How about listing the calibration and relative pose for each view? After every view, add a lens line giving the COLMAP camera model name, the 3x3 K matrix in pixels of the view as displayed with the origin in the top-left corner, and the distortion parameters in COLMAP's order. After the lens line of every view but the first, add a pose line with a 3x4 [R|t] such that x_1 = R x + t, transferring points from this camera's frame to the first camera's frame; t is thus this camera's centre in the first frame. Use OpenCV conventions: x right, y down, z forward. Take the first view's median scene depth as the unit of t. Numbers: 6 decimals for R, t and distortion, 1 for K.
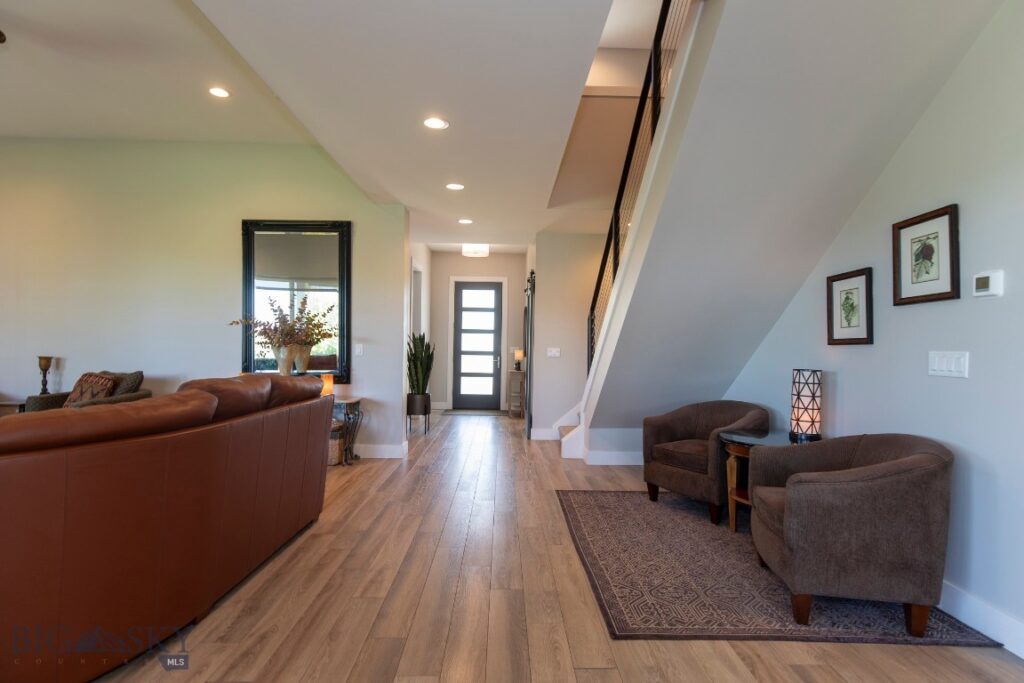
lens RADIAL K [[507.4, 0, 512.9], [0, 507.4, 346.5], [0, 0, 1]] dist [-0.001437, 0.000001]
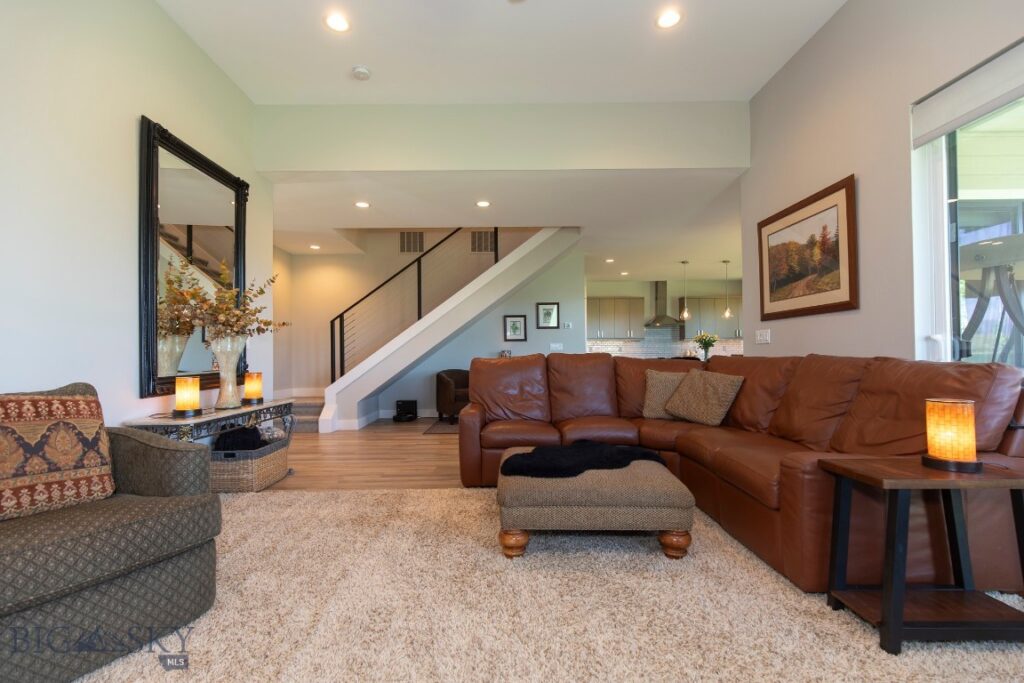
lens RADIAL K [[462.4, 0, 511.4], [0, 462.4, 347.4], [0, 0, 1]] dist [0.008188, -0.000667]
pose [[0.000766, 0.010177, 0.999948, -1.907276], [0.009977, 0.999898, -0.010184, 0.055551], [-0.999950, 0.009985, 0.000665, 1.062878]]
